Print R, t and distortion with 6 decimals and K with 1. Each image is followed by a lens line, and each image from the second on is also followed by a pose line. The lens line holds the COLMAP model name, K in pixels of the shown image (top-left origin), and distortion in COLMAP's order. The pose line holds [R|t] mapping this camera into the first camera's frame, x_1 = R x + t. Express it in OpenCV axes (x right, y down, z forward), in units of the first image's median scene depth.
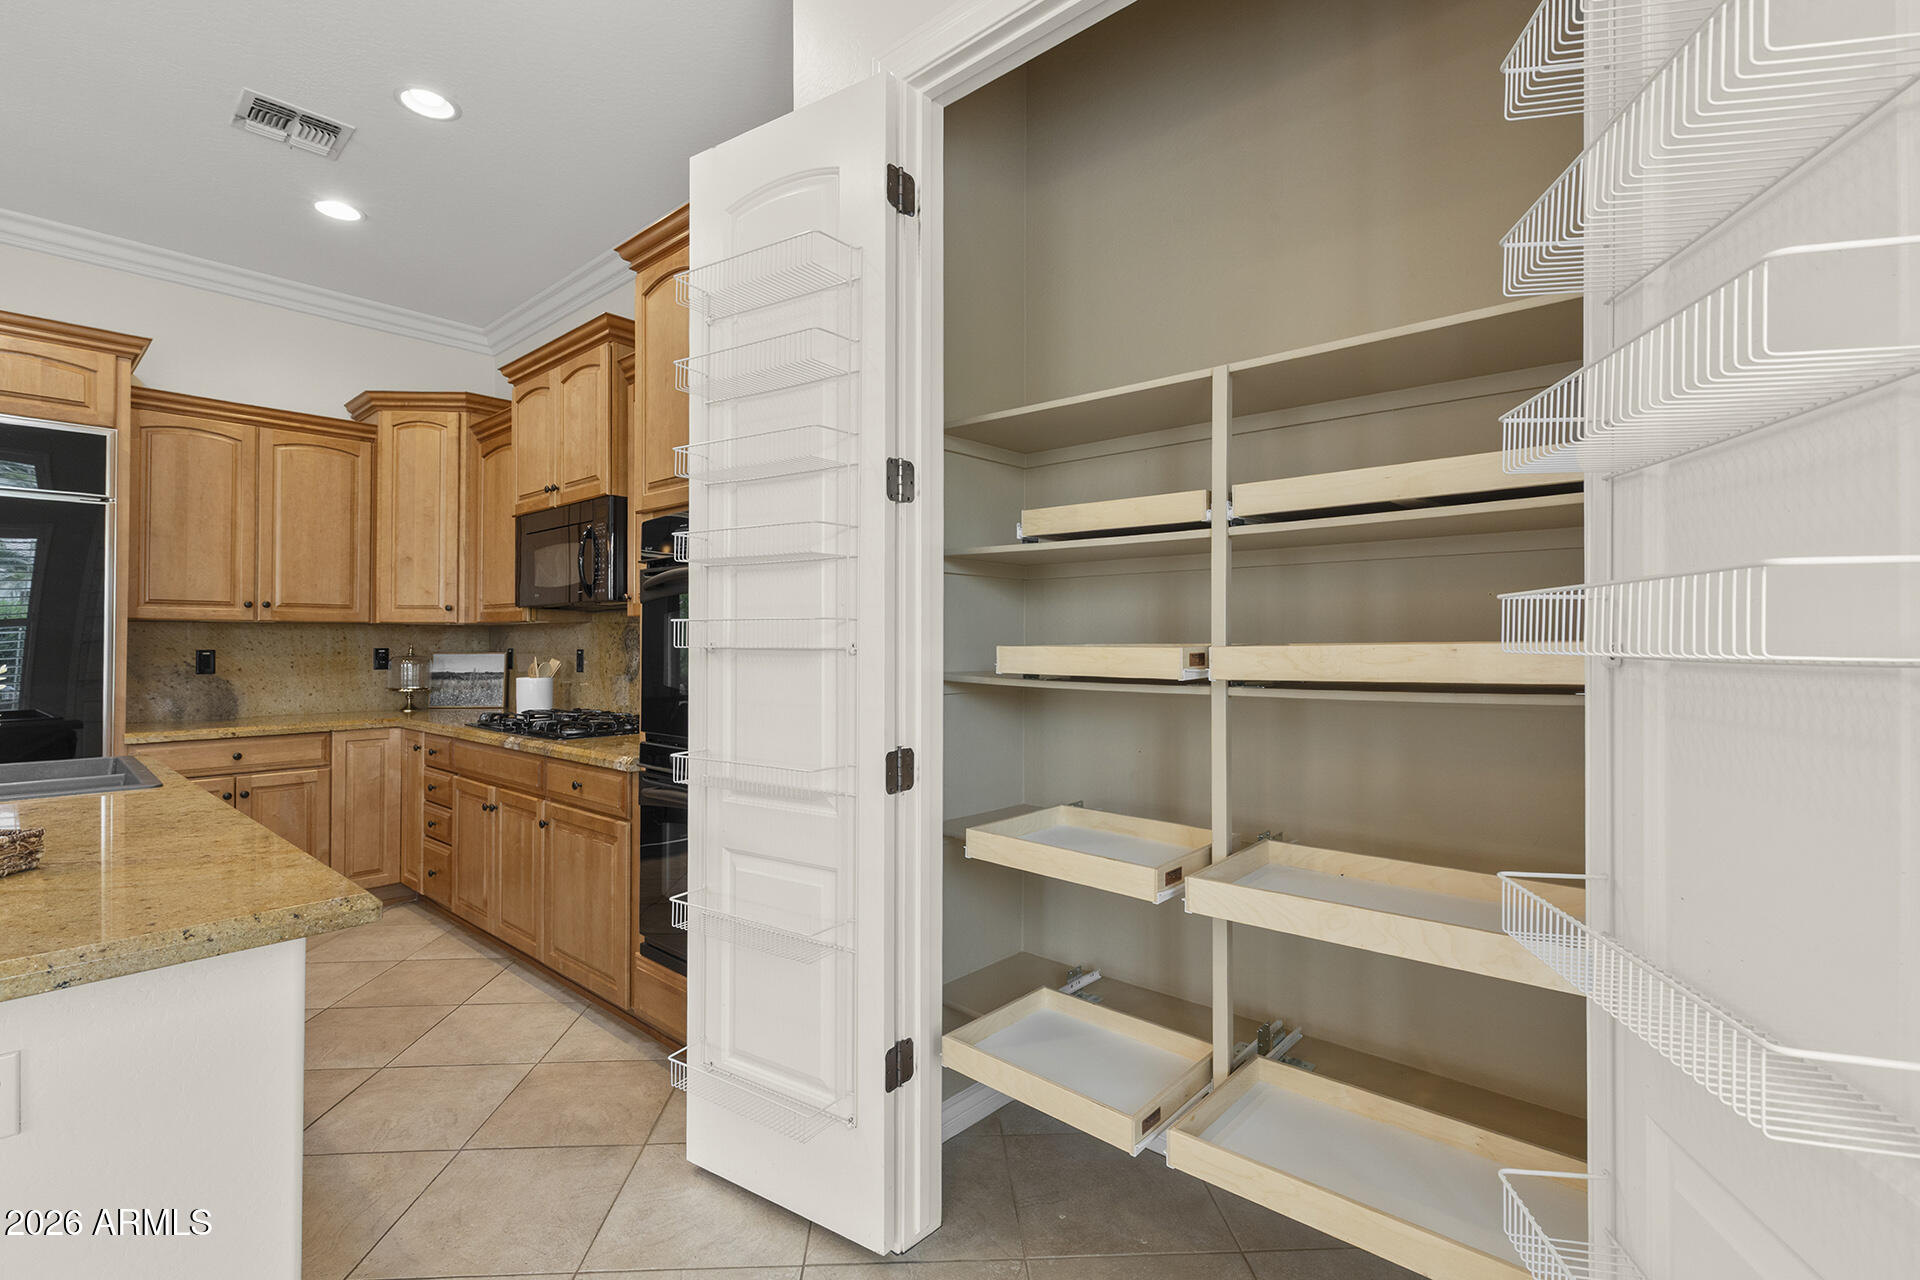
lens RADIAL K [[865.9, 0, 945.5], [0, 865.9, 635.3], [0, 0, 1]] dist [0.008872, -0.000663]
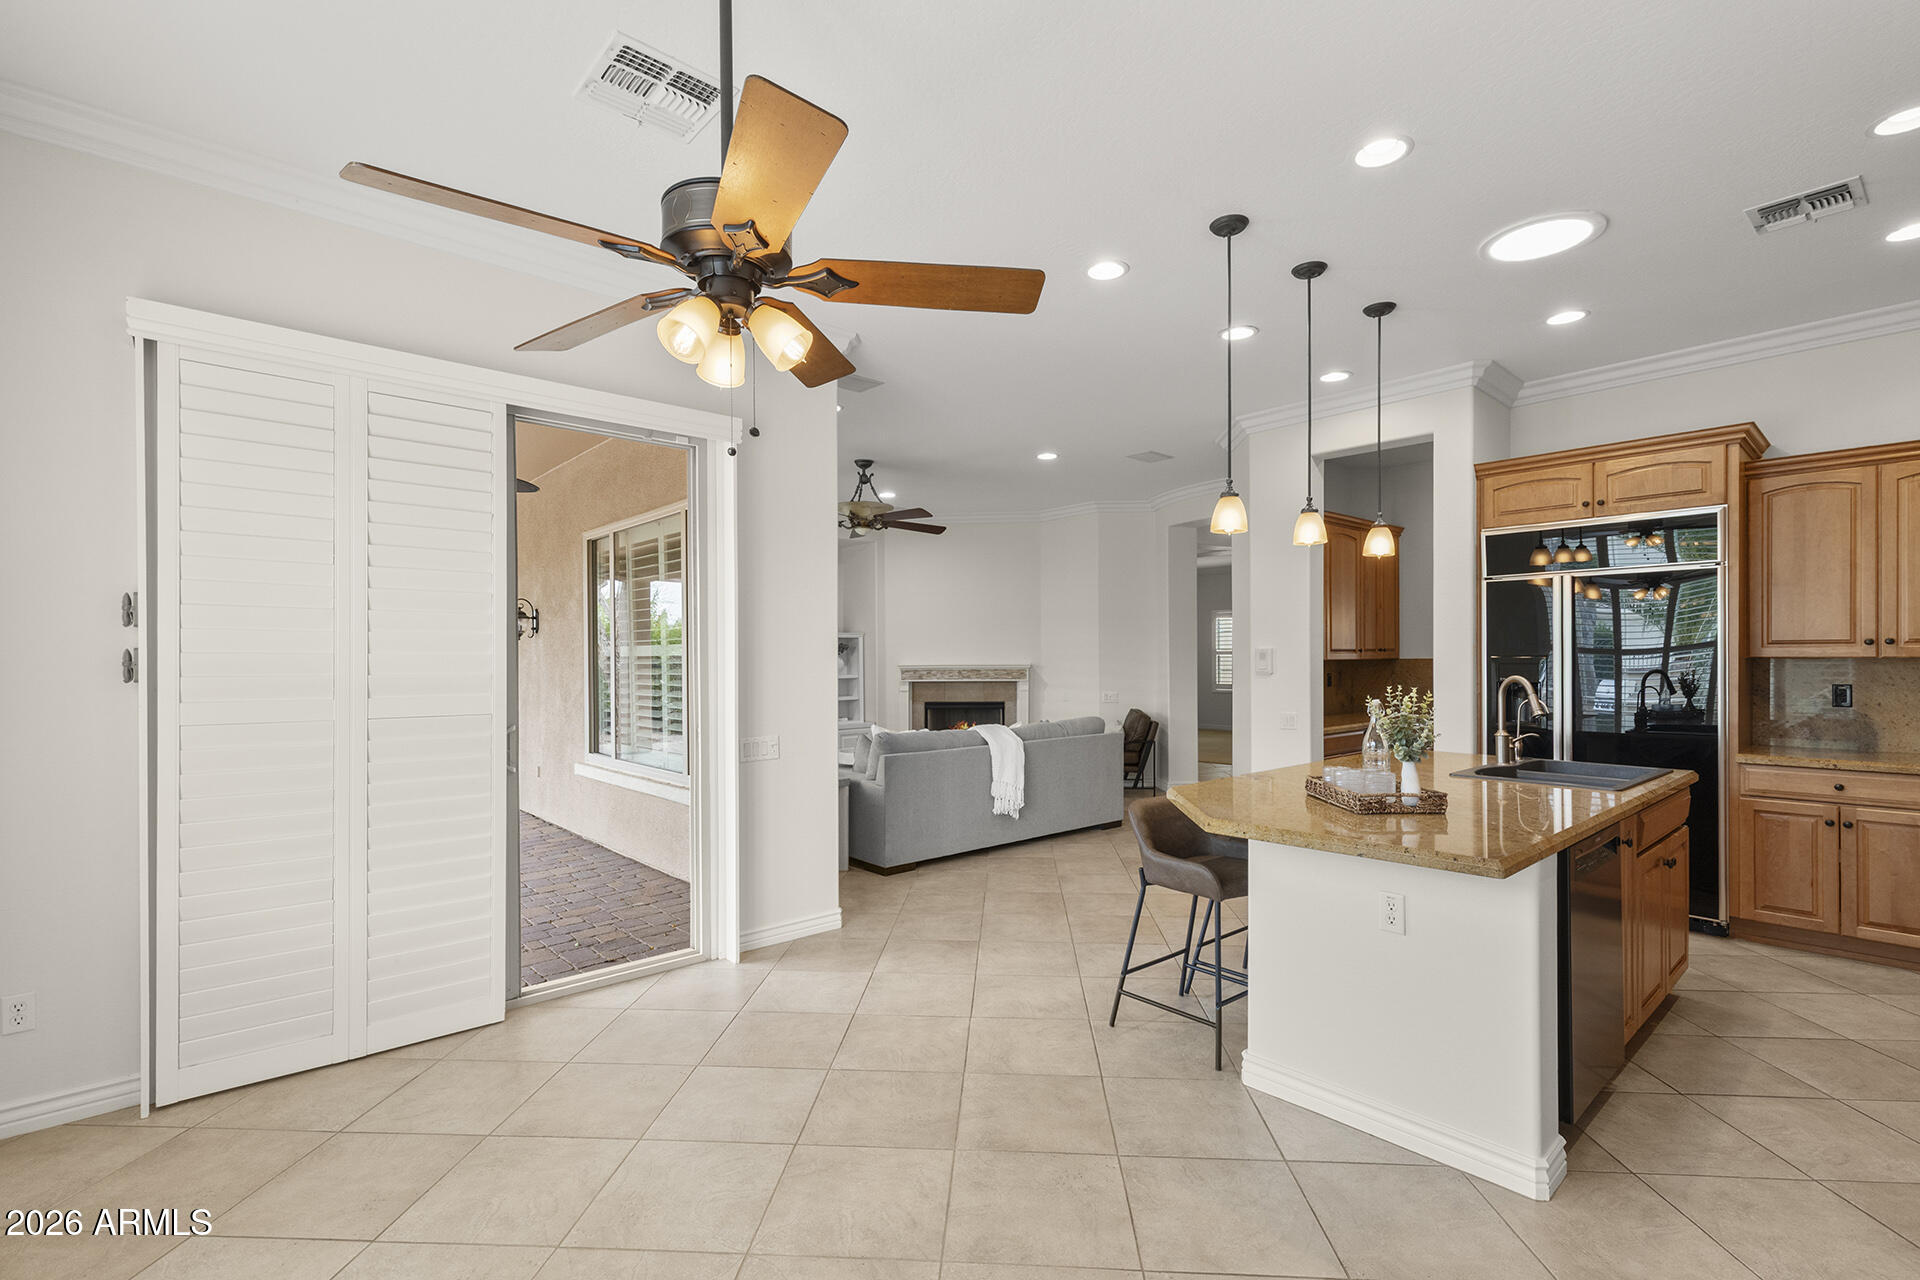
lens RADIAL K [[865.9, 0, 965.8], [0, 865.9, 662.0], [0, 0, 1]] dist [0.008872, -0.000663]
pose [[-0.105299, 0.002861, -0.994436, 0.322510], [0.013197, 0.999912, 0.001479, -0.026589], [0.994353, -0.012967, -0.105328, 0.054026]]
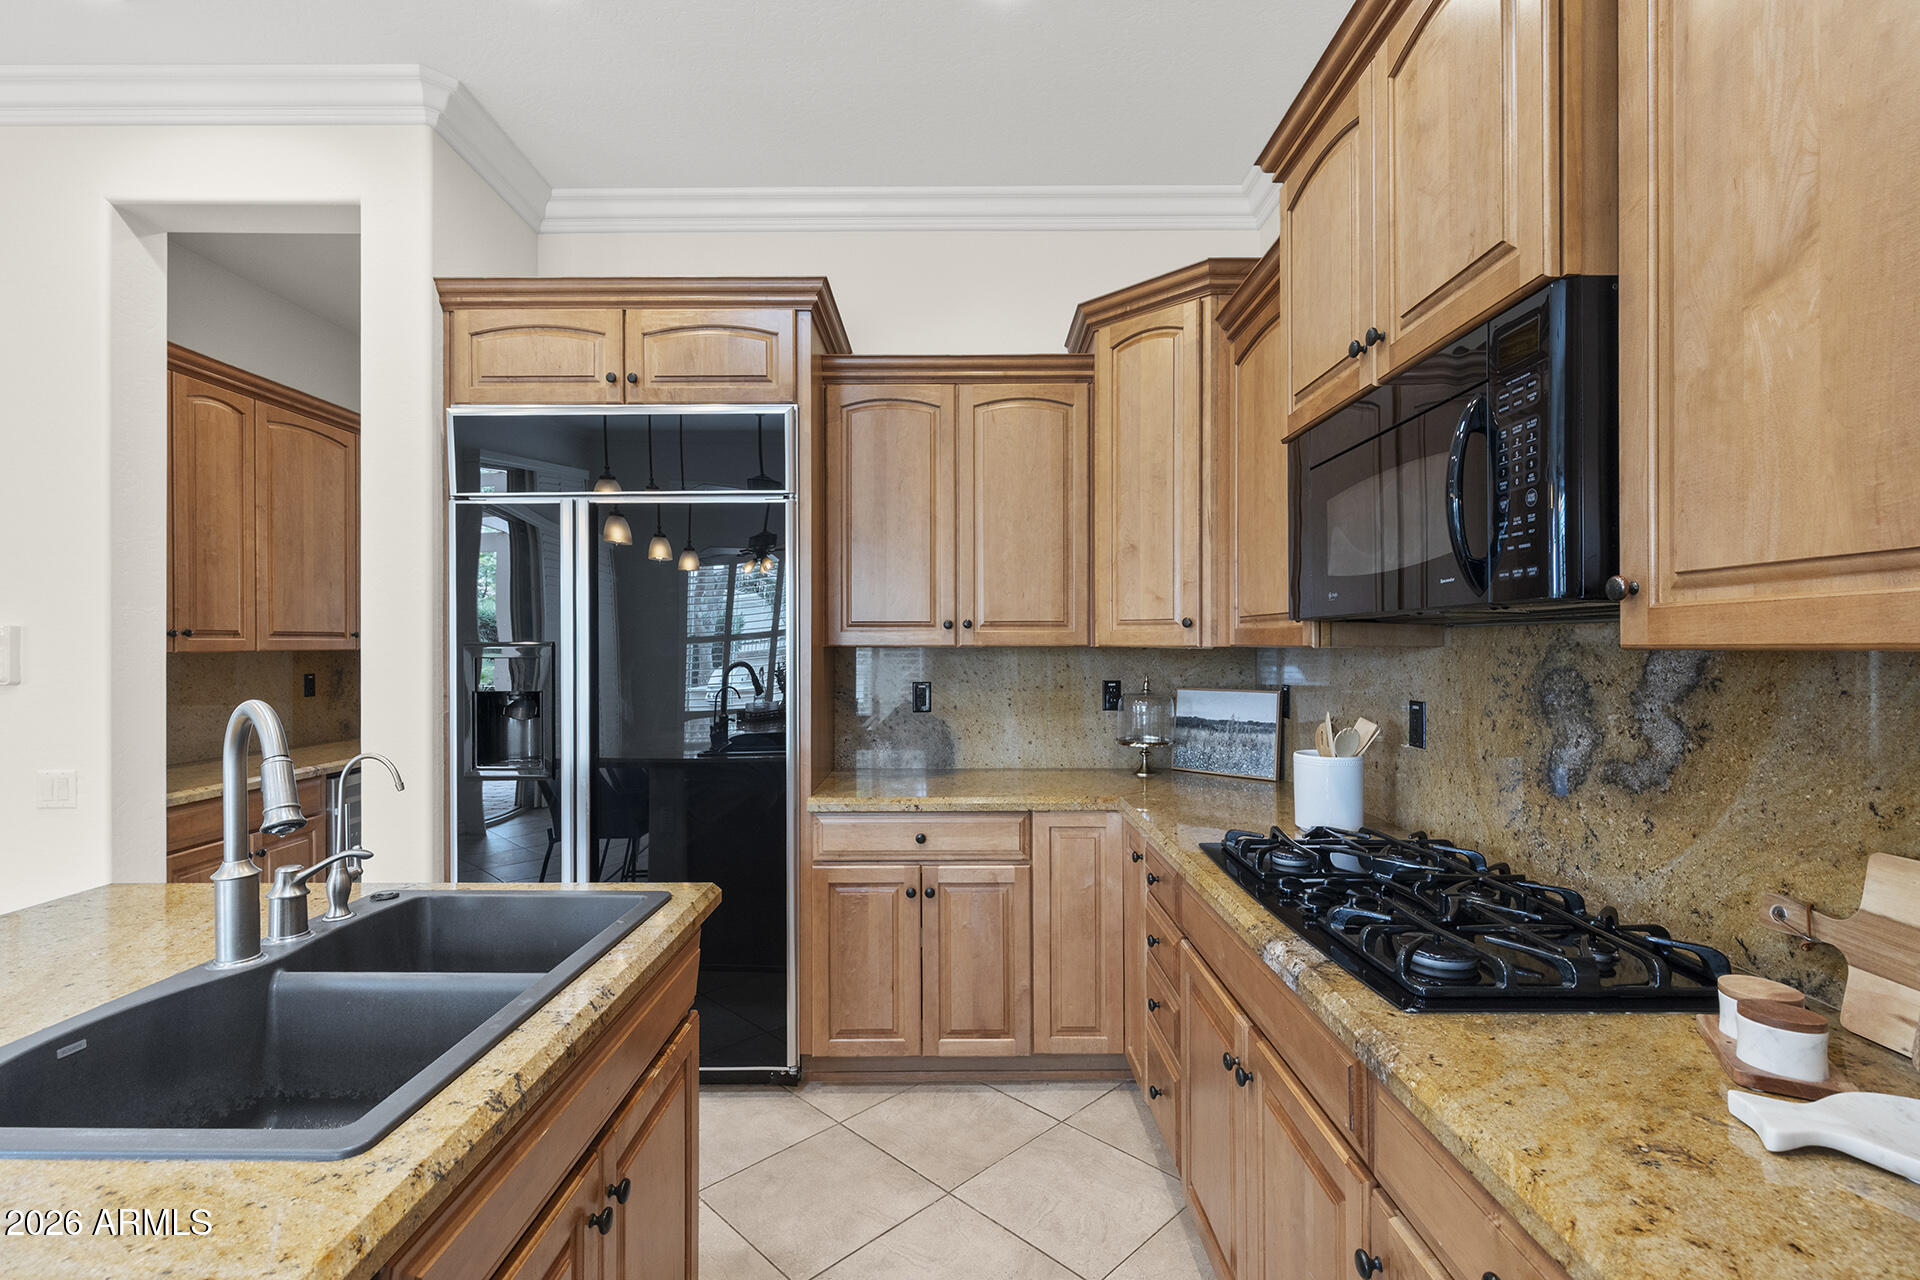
lens RADIAL K [[865.9, 0, 957.5], [0, 865.9, 637.6], [0, 0, 1]] dist [0.008872, -0.000663]
pose [[0.670286, -0.007303, -0.742067, -0.241953], [0.009360, 0.999955, -0.001387, -0.022802], [0.742044, -0.006016, 0.670324, 0.500241]]
